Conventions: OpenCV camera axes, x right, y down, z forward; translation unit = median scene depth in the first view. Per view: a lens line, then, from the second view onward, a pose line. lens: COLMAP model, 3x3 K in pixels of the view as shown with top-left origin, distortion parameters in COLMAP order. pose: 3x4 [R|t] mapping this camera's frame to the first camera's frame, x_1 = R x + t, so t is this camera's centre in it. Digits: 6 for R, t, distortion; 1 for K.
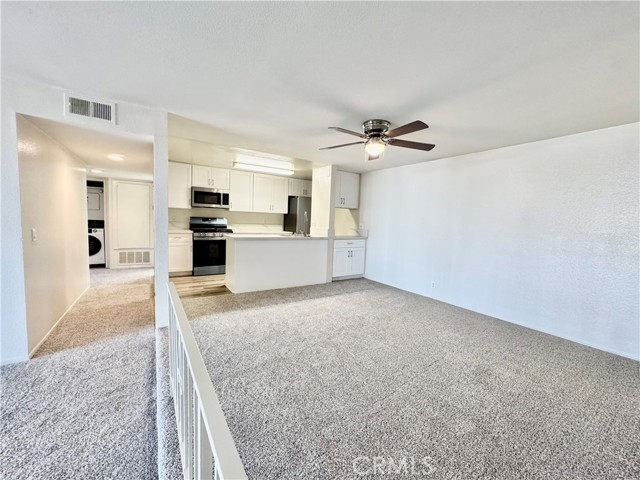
lens RADIAL K [[255.7, 0, 319.8], [0, 255.7, 239.9], [0, 0, 1]] dist [-0.009793, 0.000168]
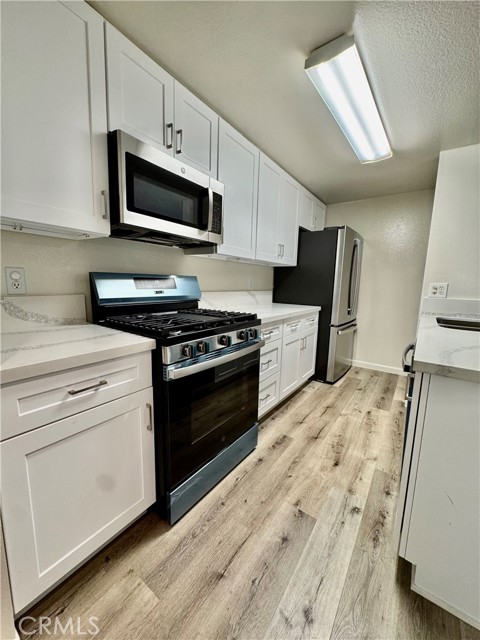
lens RADIAL K [[255.7, 0, 242.4], [0, 255.7, 320.6], [0, 0, 1]] dist [-0.009793, 0.000168]
pose [[0.928702, -0.069075, 0.364336, -0.469690], [0.036061, 0.994664, 0.096658, -0.063449], [-0.369068, -0.076628, 0.926238, 0.721830]]
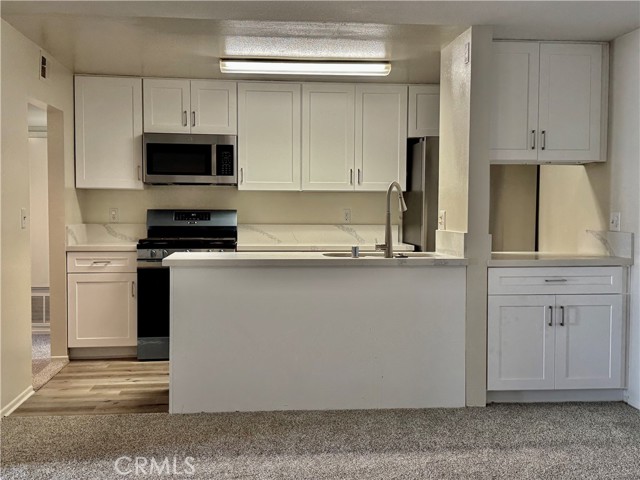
lens RADIAL K [[730.0, 0, 324.4], [0, 730.0, 245.7], [0, 0, 1]] dist [0.103390, 0.000000]
pose [[0.890524, -0.012449, -0.454766, 0.259887], [-0.003751, 0.999391, -0.034702, 0.003946], [0.454921, 0.032609, 0.889935, 0.112026]]
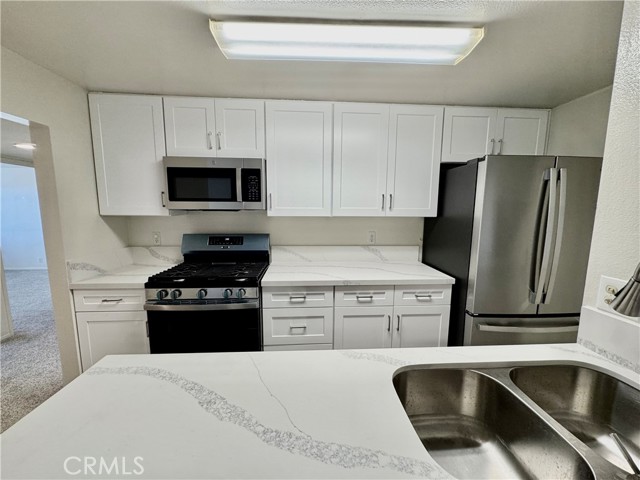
lens RADIAL K [[255.7, 0, 319.8], [0, 255.7, 241.1], [0, 0, 1]] dist [-0.009793, 0.000168]
pose [[0.870759, 0.031191, -0.490720, -0.113169], [-0.009467, 0.998865, 0.046691, -0.102230], [0.491619, -0.036011, 0.870066, 0.757294]]
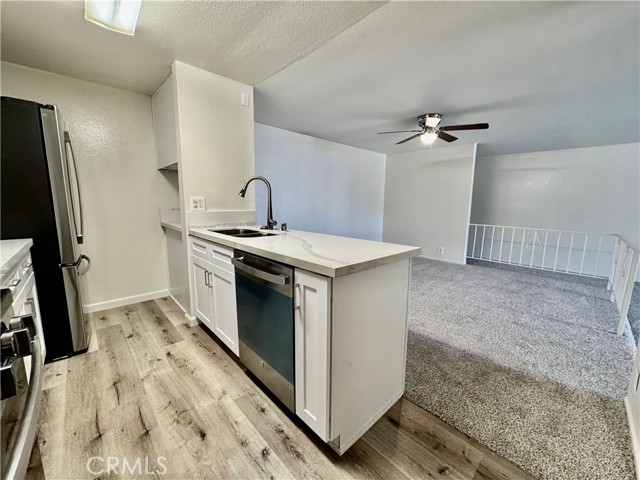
lens RADIAL K [[255.7, 0, 318.6], [0, 255.7, 239.5], [0, 0, 1]] dist [-0.009793, 0.000168]
pose [[-0.176684, -0.179493, 0.967763, -0.477606], [0.056545, 0.979757, 0.192041, -0.073185], [-0.982642, 0.088653, -0.162958, 0.866046]]
